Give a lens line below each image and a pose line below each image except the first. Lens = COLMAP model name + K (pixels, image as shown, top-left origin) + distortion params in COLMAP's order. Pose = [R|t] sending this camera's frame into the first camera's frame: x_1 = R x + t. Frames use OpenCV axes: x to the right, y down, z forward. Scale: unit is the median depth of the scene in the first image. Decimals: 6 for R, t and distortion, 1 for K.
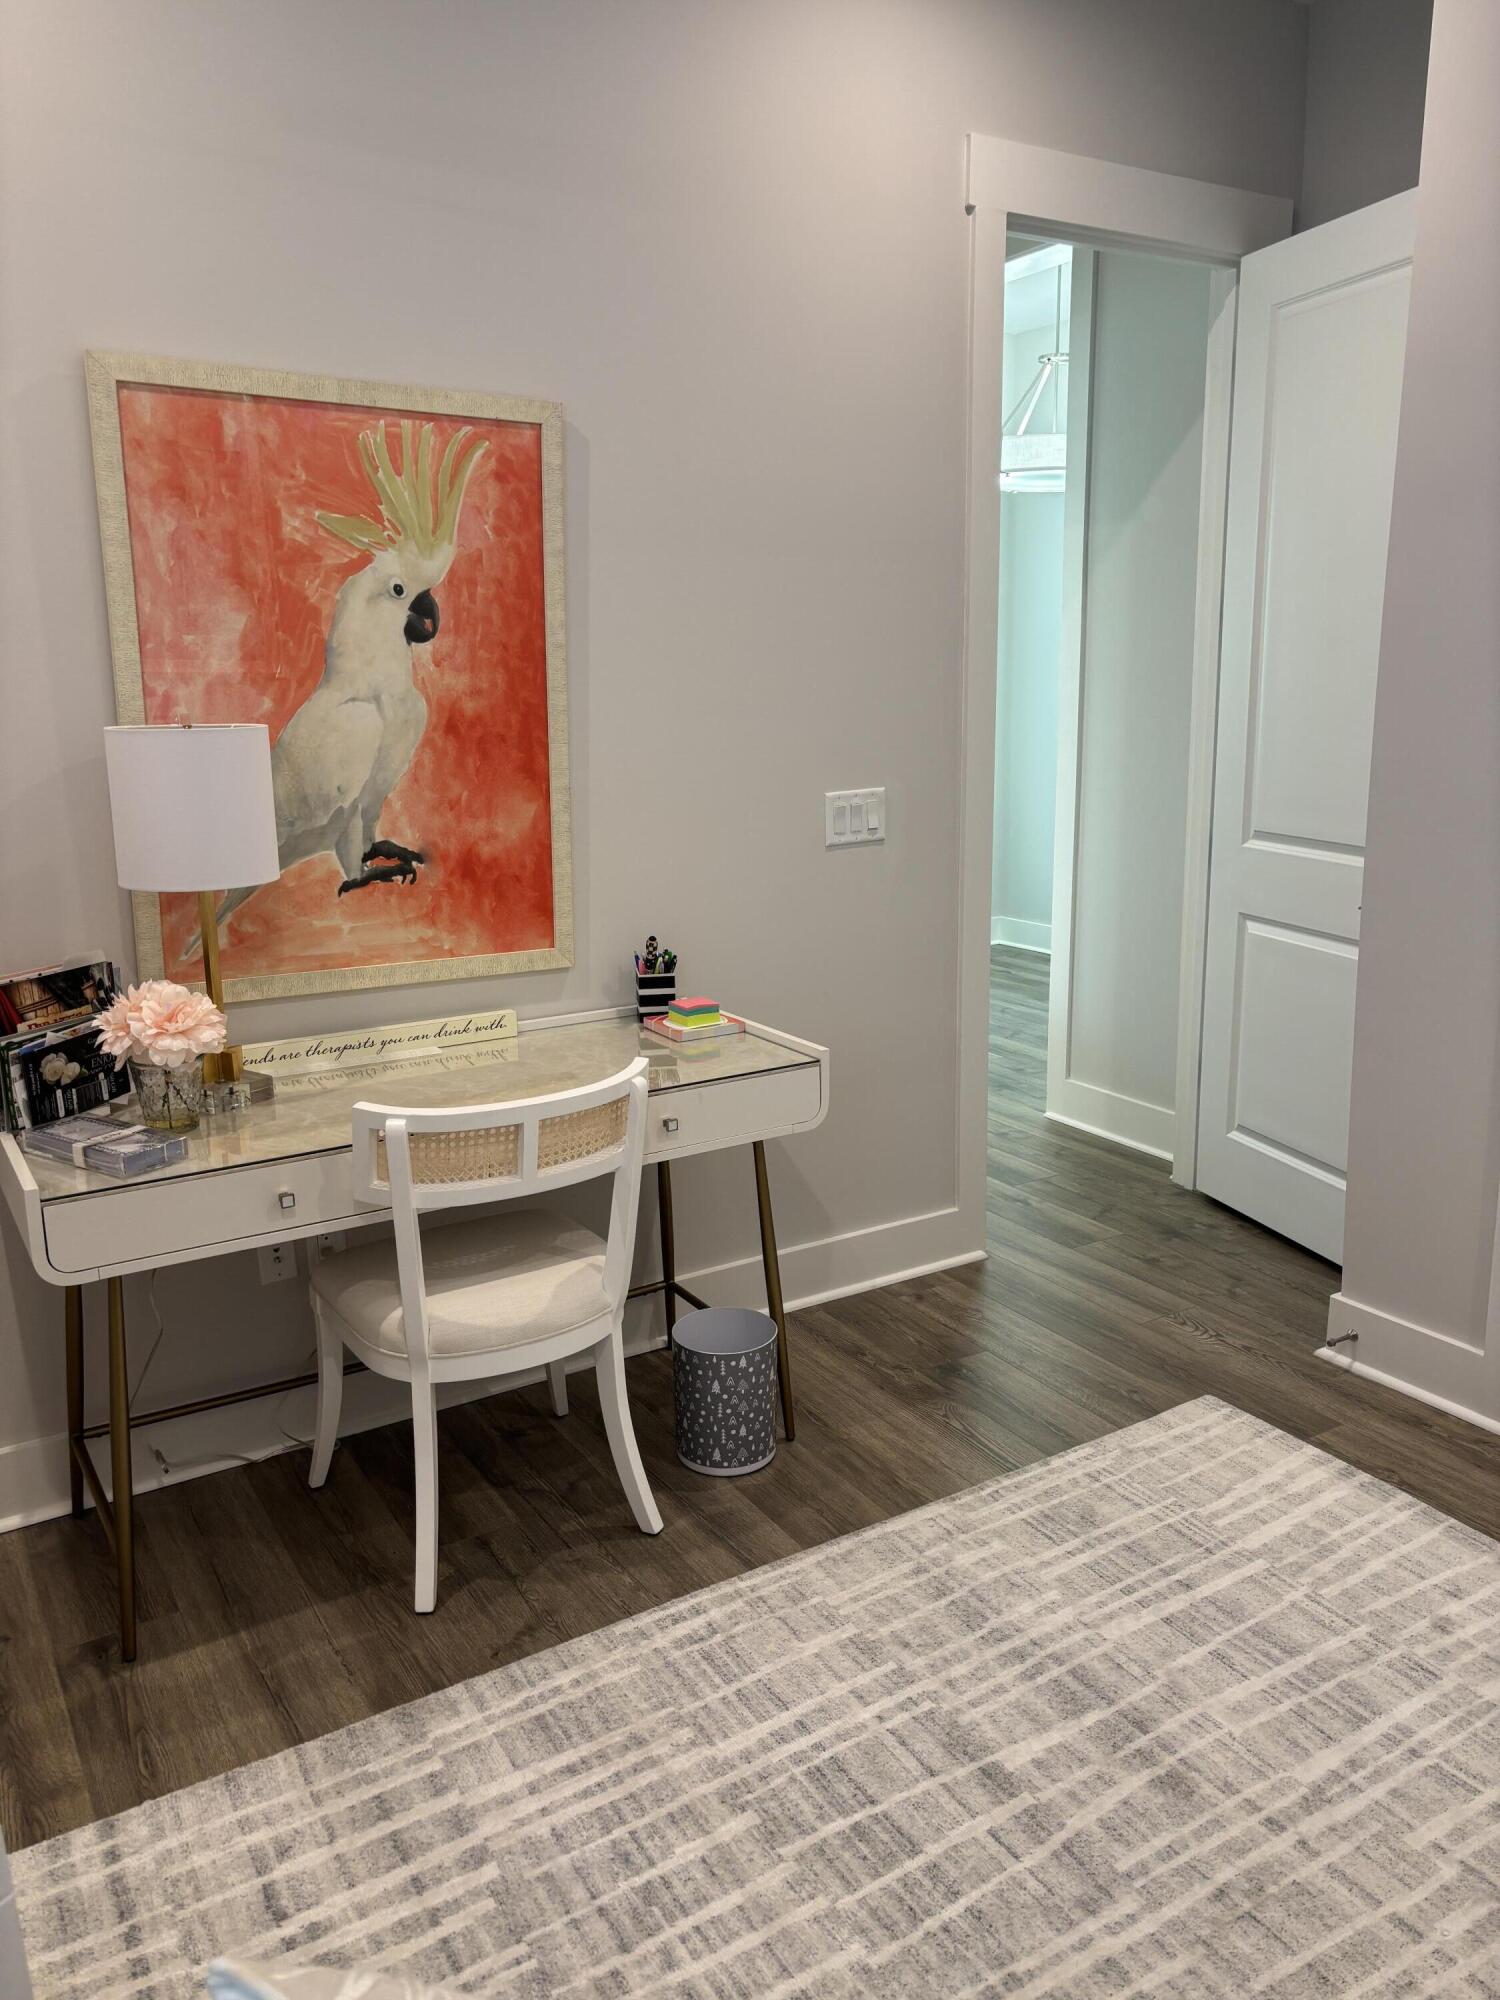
lens RADIAL K [[1506.3, 0, 750.0], [0, 1506.3, 1000.0], [0, 0, 1]] dist [0.040582, -0.042082]
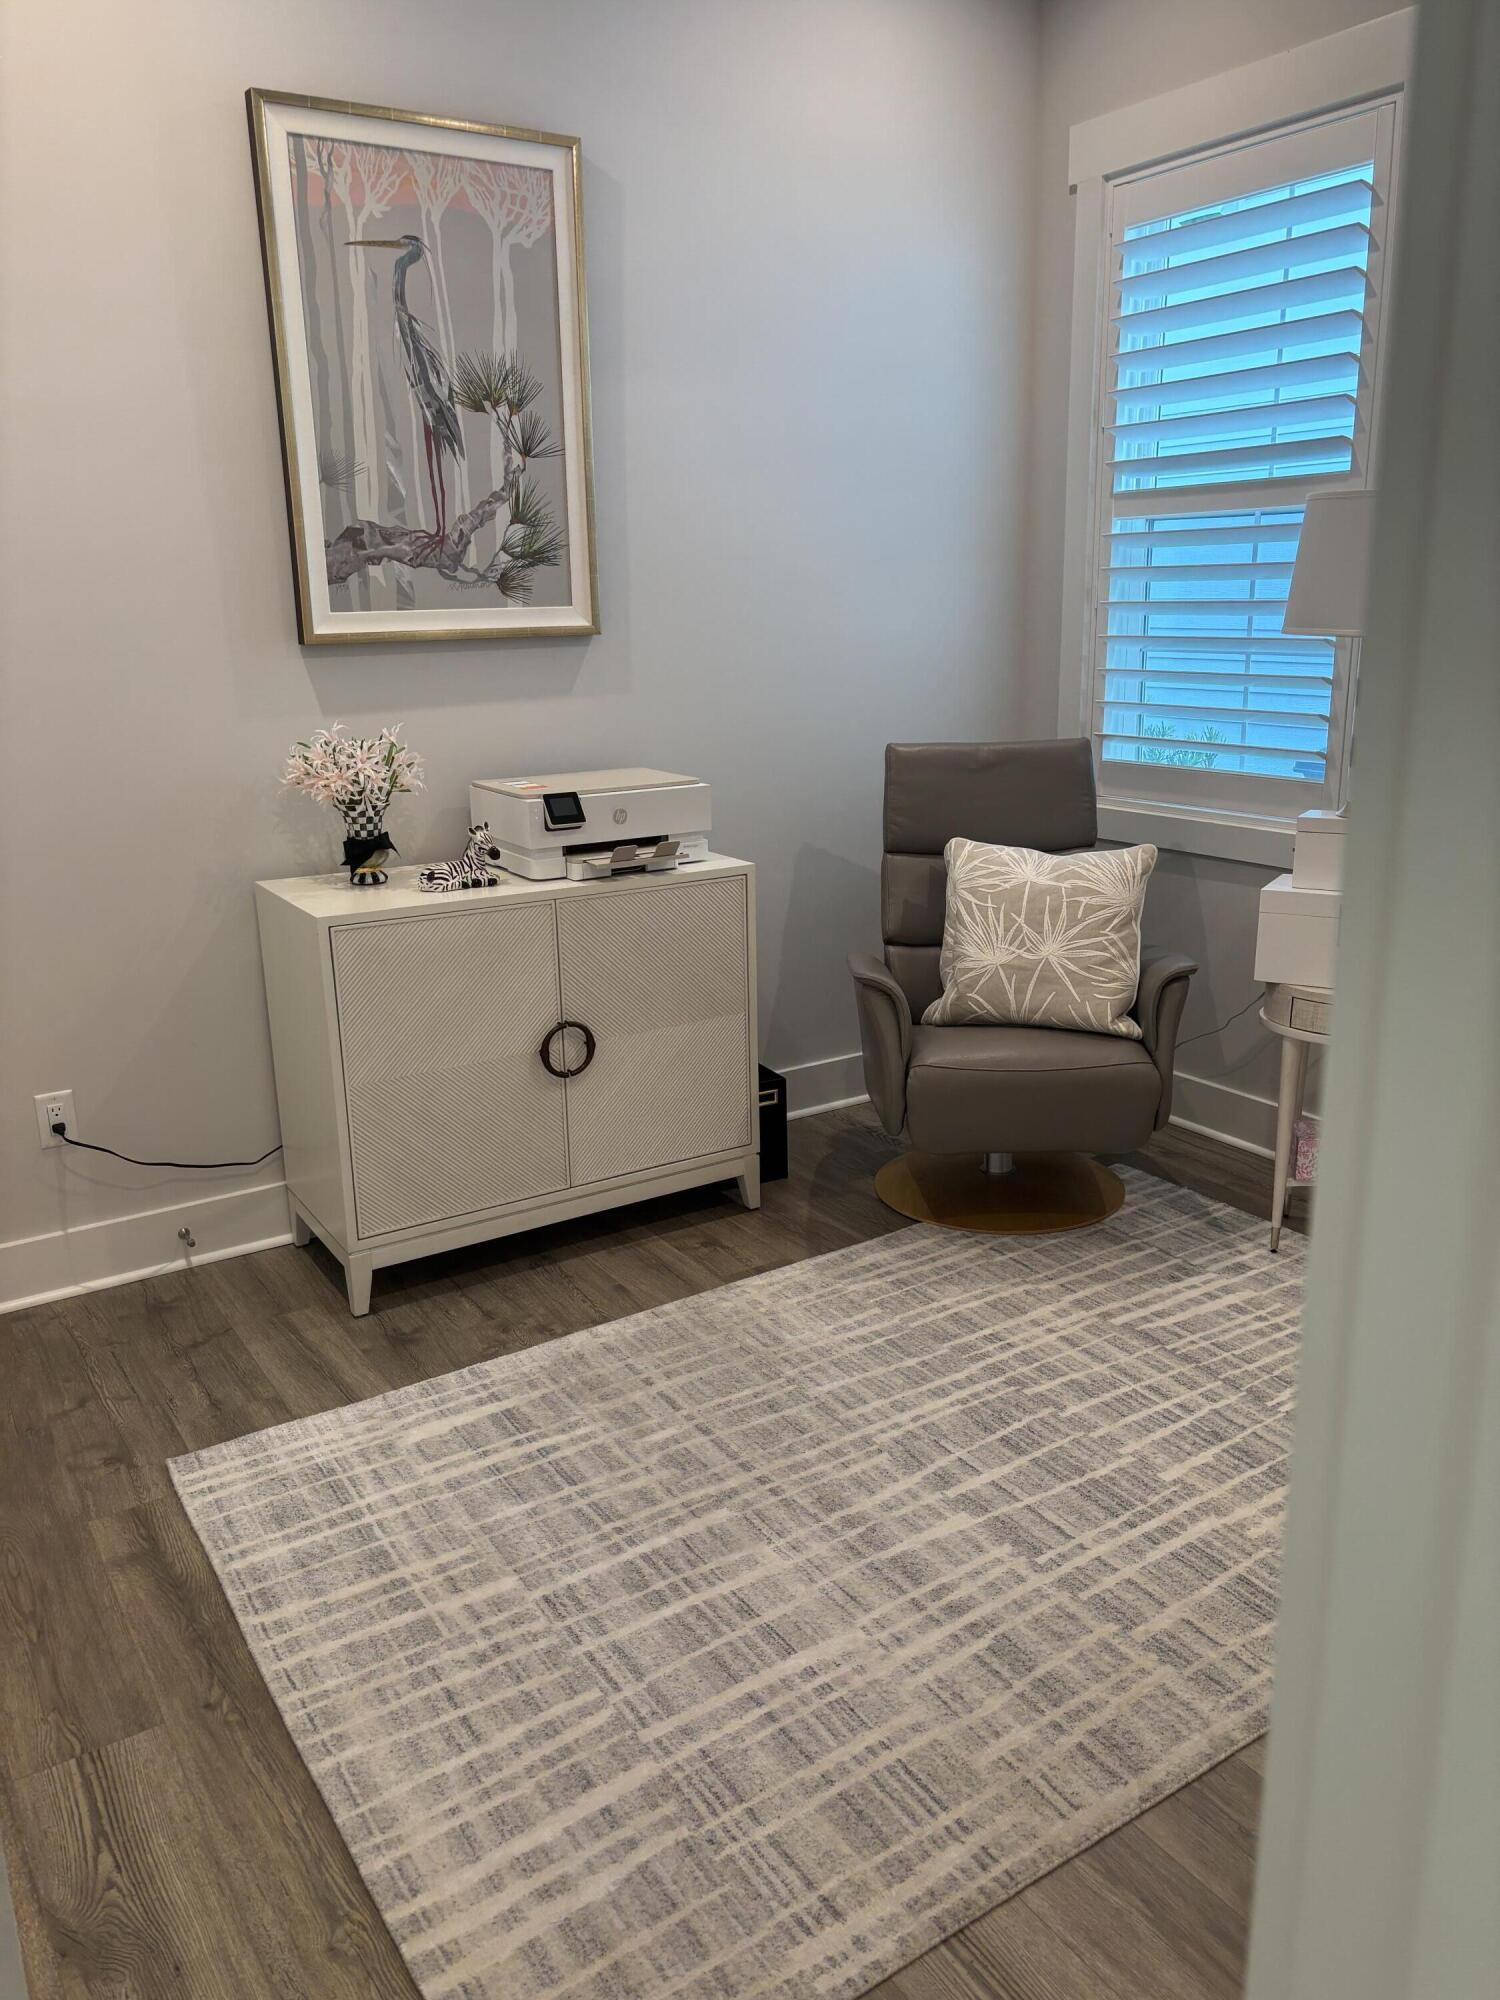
lens RADIAL K [[1506.3, 0, 750.0], [0, 1506.3, 1000.0], [0, 0, 1]] dist [0.040582, -0.042082]
pose [[-0.999011, 0.041419, -0.016179, 0.330926], [0.028933, 0.881763, 0.470804, -0.399610], [0.033766, 0.469870, -0.882090, 1.793957]]
